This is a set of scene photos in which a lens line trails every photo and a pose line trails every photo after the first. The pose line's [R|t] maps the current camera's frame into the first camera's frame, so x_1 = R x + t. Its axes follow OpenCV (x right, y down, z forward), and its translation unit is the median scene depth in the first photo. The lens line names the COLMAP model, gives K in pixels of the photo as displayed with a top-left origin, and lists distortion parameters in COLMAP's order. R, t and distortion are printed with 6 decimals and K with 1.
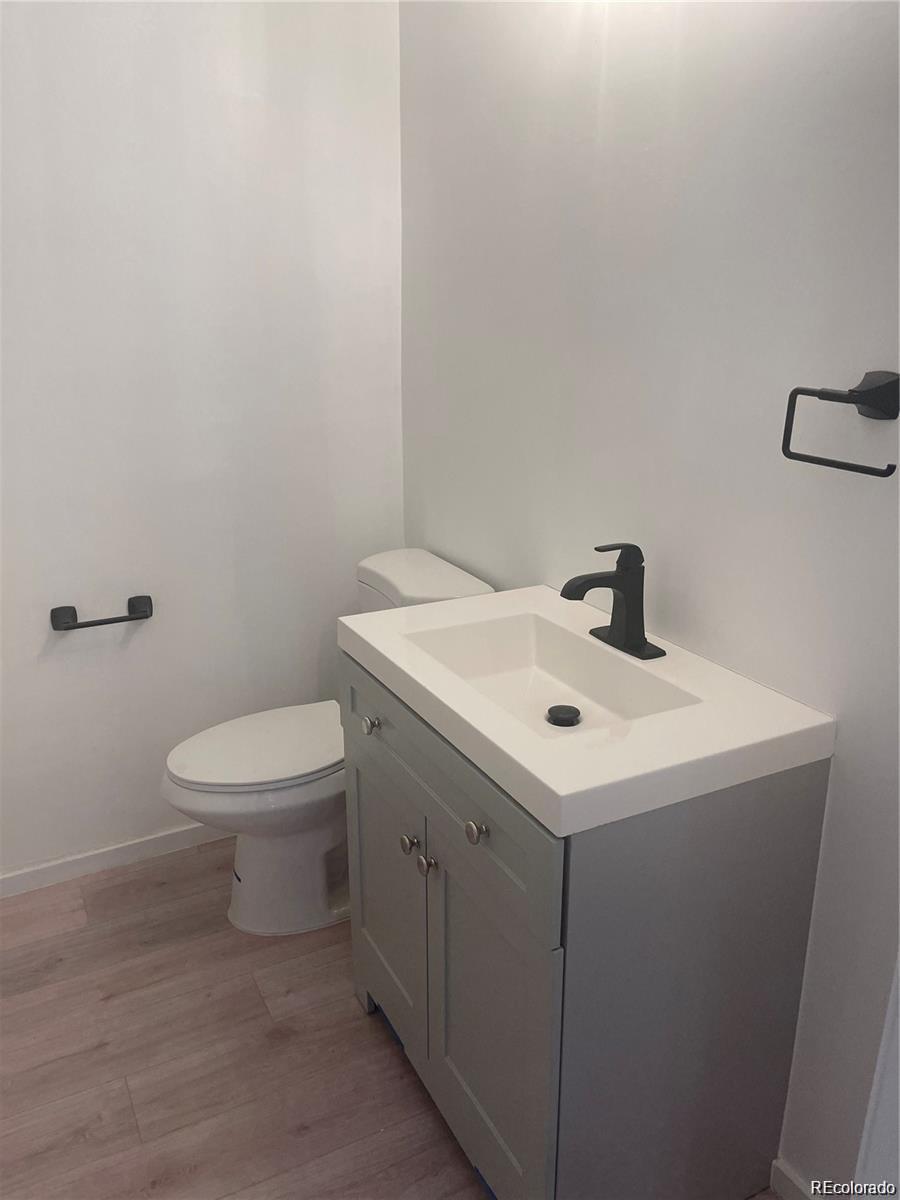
lens RADIAL K [[905.7, 0, 439.5], [0, 905.7, 589.0], [0, 0, 1]] dist [0.062386, -0.081851]
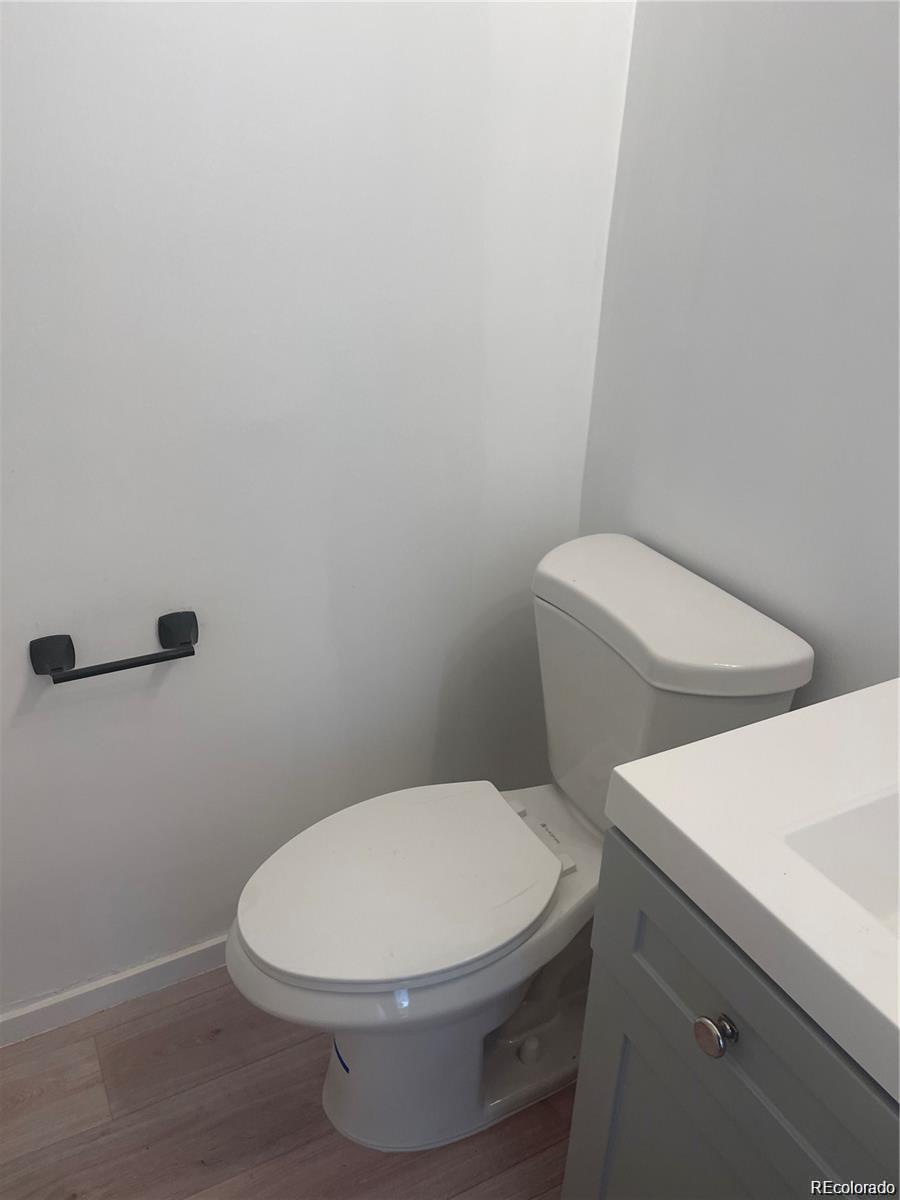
lens RADIAL K [[905.7, 0, 439.5], [0, 905.7, 589.0], [0, 0, 1]] dist [0.062386, -0.081851]
pose [[0.999693, 0.020904, 0.013288, -0.167029], [-0.022633, 0.988871, 0.147043, -0.104595], [-0.010066, -0.147299, 0.989041, 0.412198]]
